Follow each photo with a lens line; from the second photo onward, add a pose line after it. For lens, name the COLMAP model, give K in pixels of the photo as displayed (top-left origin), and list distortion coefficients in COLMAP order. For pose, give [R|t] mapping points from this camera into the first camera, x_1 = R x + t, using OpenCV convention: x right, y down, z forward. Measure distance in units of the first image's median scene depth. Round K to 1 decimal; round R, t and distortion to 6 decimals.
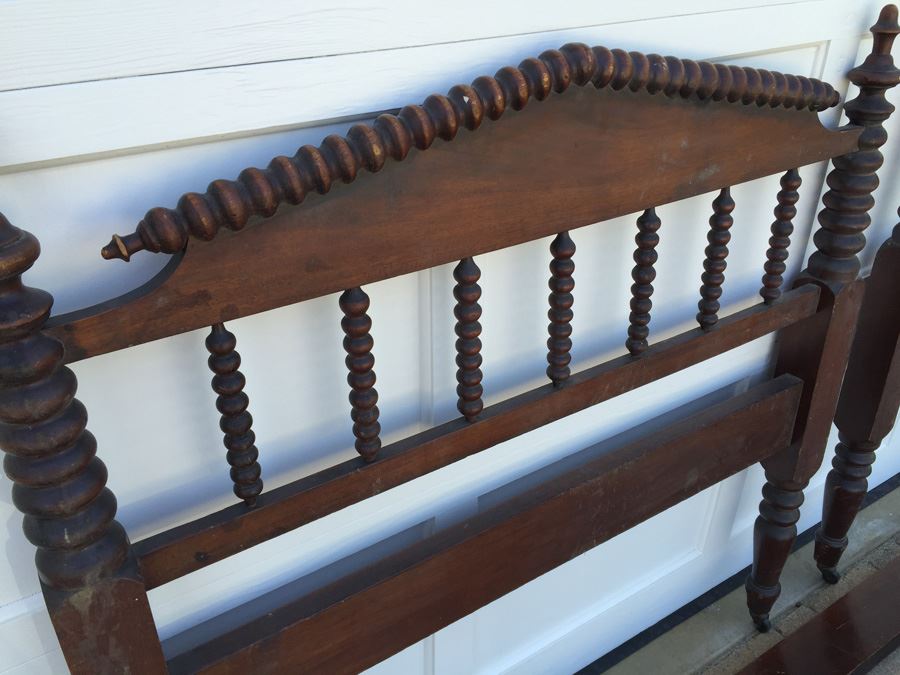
lens RADIAL K [[765.2, 0, 451.5], [0, 765.2, 343.8], [0, 0, 1]] dist [0.083418, -0.119859]
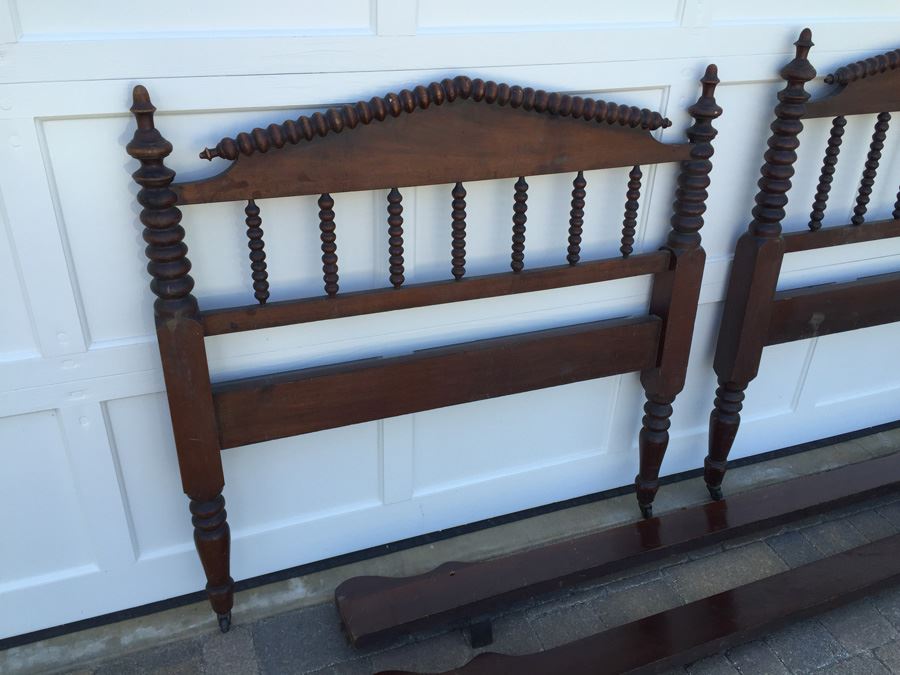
lens RADIAL K [[765.2, 0, 450.0], [0, 765.2, 342.1], [0, 0, 1]] dist [0.083418, -0.119859]
pose [[0.977167, 0.138726, -0.160933, 0.498005], [-0.139345, 0.990216, 0.007495, 0.218029], [0.160399, 0.015102, 0.986937, -0.773089]]
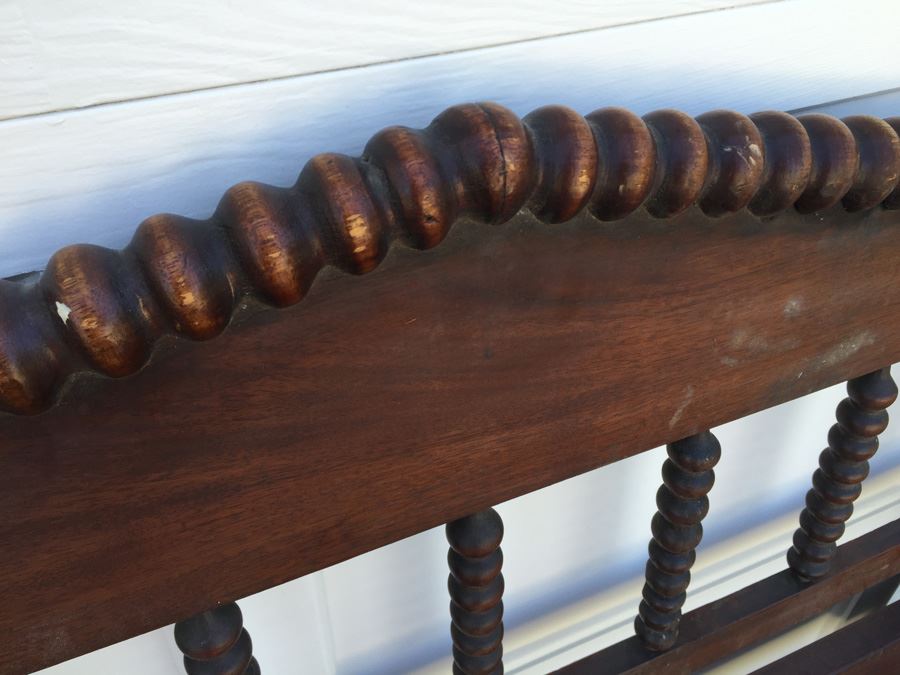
lens RADIAL K [[765.2, 0, 452.8], [0, 765.2, 336.3], [0, 0, 1]] dist [0.083418, -0.119859]
pose [[0.989089, 0.087790, -0.118308, 0.193302], [-0.070699, 0.987392, 0.141626, -0.328395], [0.129249, -0.131716, 0.982825, 0.639777]]
